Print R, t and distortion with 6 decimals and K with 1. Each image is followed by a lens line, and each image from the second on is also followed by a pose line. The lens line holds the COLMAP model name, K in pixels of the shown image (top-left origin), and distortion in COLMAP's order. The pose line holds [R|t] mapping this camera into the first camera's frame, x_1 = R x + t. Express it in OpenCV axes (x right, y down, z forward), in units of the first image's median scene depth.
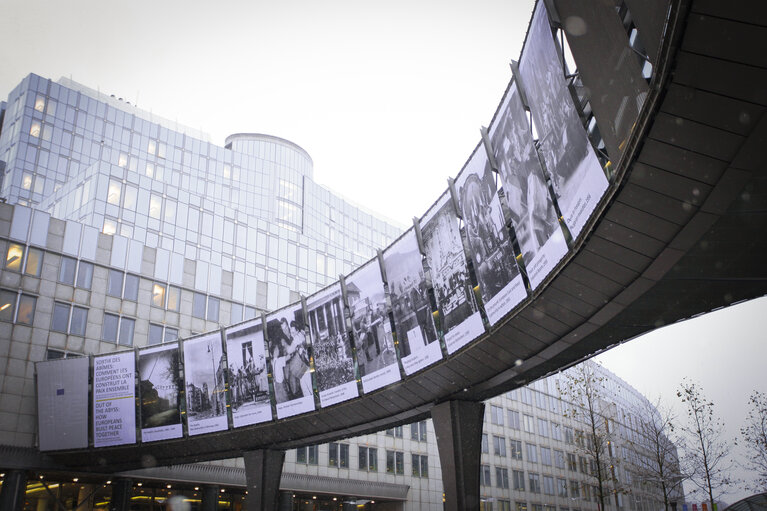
lens RADIAL K [[796.4, 0, 381.2], [0, 796.4, 282.2], [0, 0, 1]] dist [0.004278, 0.146881]
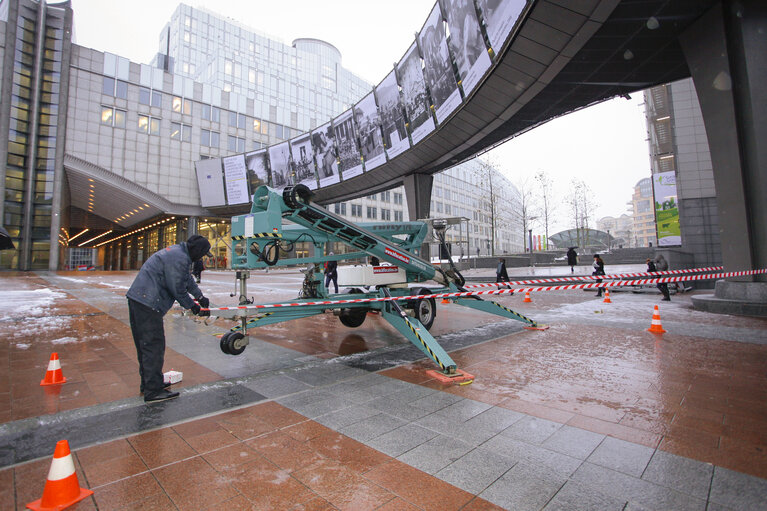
lens RADIAL K [[376.7, 0, 370.2], [0, 376.7, 251.2], [0, 0, 1]] dist [-0.021317, -0.000242]
pose [[0.999386, -0.004986, -0.034686, 0.014990], [0.014805, 0.957225, 0.288966, 0.062936], [0.031761, -0.289302, 0.956711, 0.126762]]
